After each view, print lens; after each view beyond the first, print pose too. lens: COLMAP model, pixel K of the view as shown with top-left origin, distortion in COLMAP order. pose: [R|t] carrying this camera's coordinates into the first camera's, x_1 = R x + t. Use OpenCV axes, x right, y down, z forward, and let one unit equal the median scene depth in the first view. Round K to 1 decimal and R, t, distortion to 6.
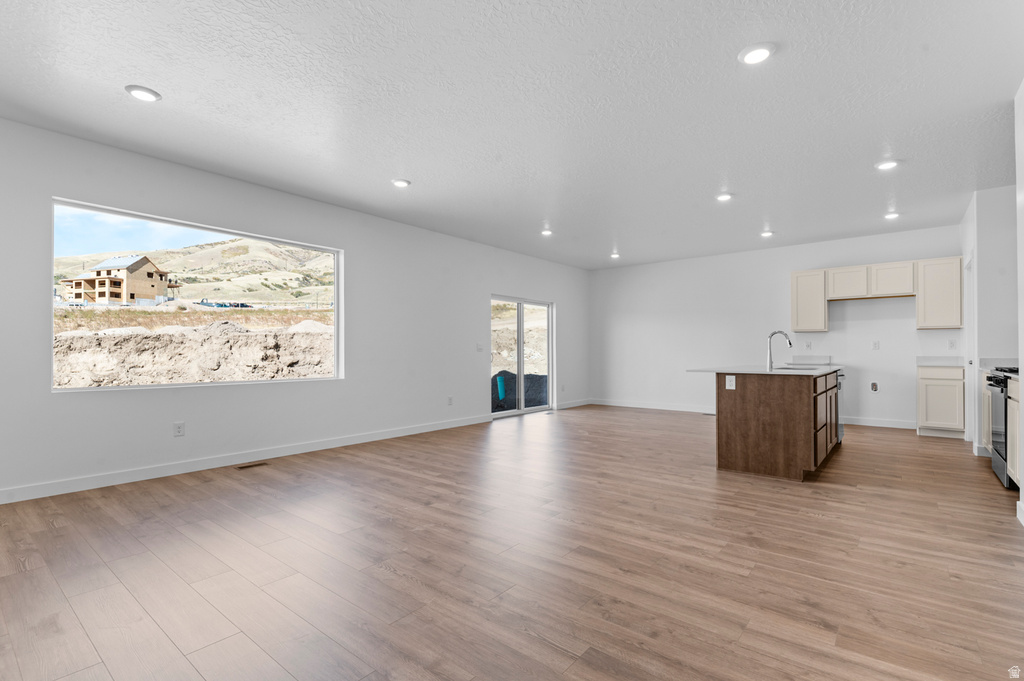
lens RADIAL K [[475.5, 0, 513.5], [0, 475.5, 348.0], [0, 0, 1]] dist [0.005444, -0.000619]
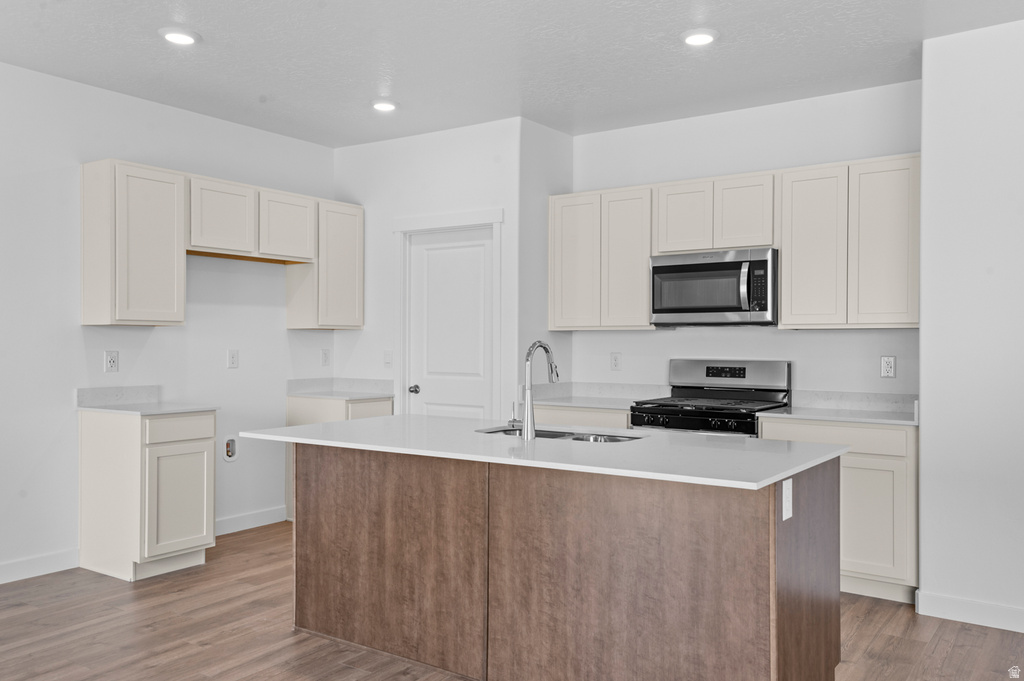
lens RADIAL K [[815.8, 0, 512.0], [0, 815.8, 340.5], [0, 0, 1]] dist [-0.002905, -0.003436]
pose [[-0.078383, 0.003554, 0.996917, -0.066666], [-0.011238, 0.999927, -0.004448, -0.025876], [-0.996860, -0.011552, -0.078337, 0.858286]]
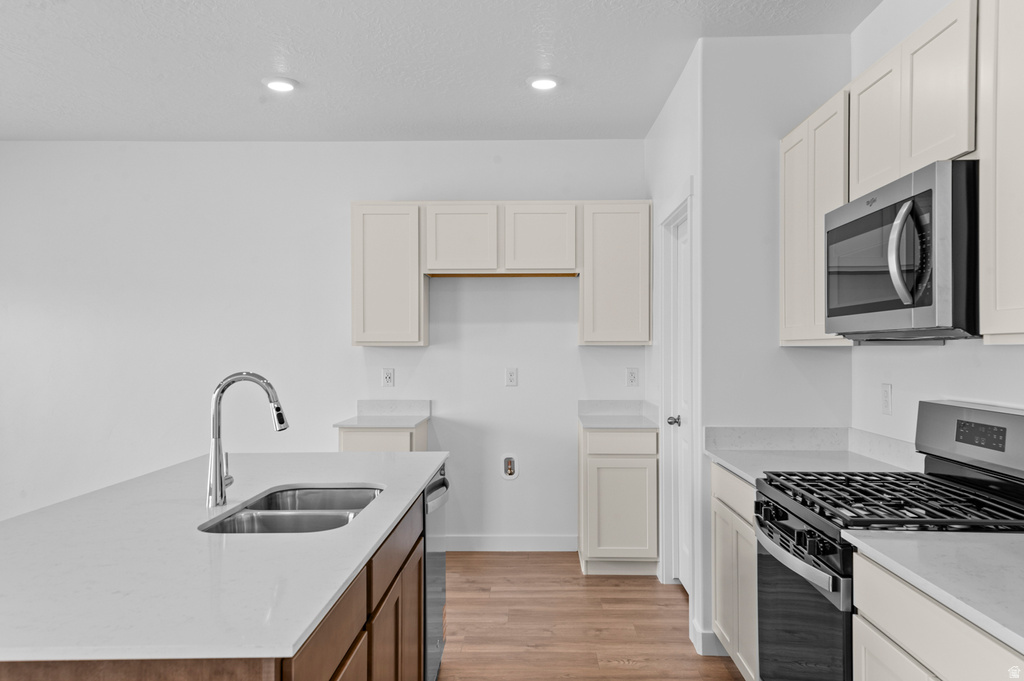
lens RADIAL K [[788.5, 0, 512.0], [0, 788.5, 340.5], [0, 0, 1]] dist [0.048204, -0.000617]
pose [[0.790787, 0.004832, 0.612073, 0.312048], [-0.003551, 0.999988, -0.003307, -0.042712], [-0.612081, 0.000441, 0.790795, 0.423856]]
